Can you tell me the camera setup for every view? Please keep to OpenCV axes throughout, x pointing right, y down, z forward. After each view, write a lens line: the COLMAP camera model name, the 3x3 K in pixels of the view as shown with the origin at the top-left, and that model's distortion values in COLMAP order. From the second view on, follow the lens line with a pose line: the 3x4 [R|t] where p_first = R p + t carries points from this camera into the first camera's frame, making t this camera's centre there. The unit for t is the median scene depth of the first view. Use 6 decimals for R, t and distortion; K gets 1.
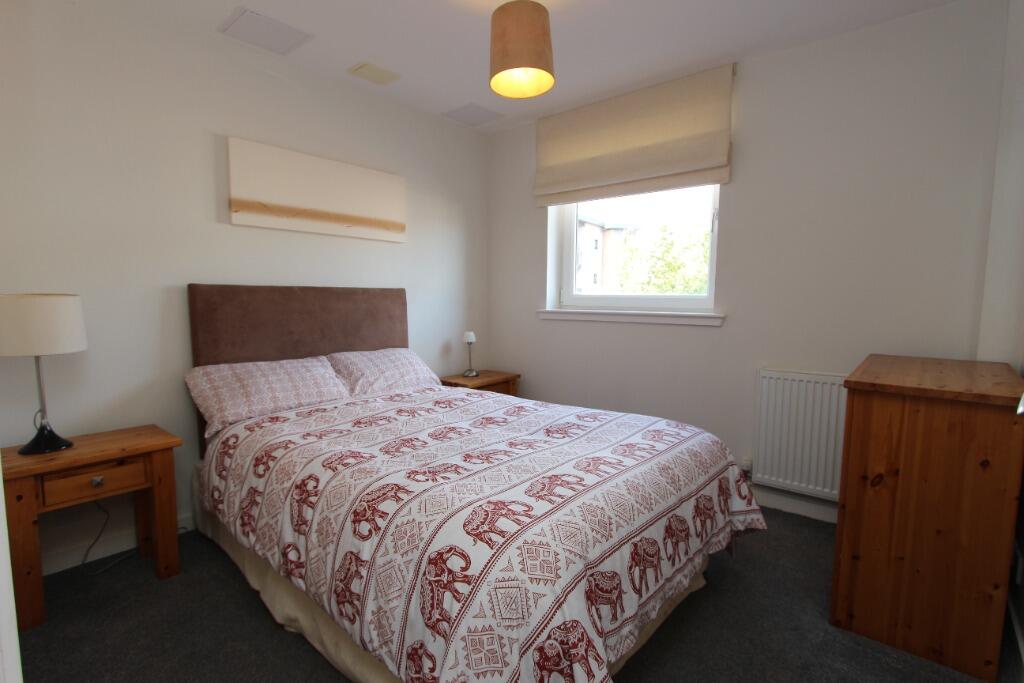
lens RADIAL K [[478.0, 0, 512.0], [0, 478.0, 341.5], [0, 0, 1]] dist [-0.012061, -0.000157]
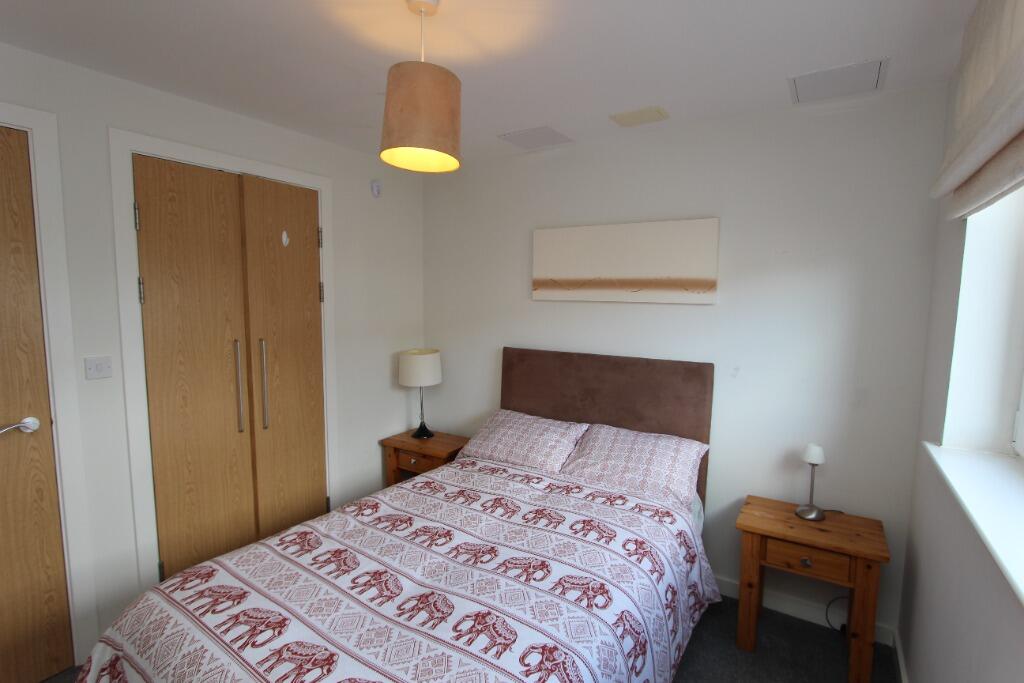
lens RADIAL K [[478.0, 0, 512.0], [0, 478.0, 341.5], [0, 0, 1]] dist [-0.012061, -0.000157]
pose [[0.153104, 0.086202, -0.984443, 0.674753], [-0.103754, 0.992085, 0.070735, -0.237799], [0.982748, 0.091310, 0.160836, 0.802257]]
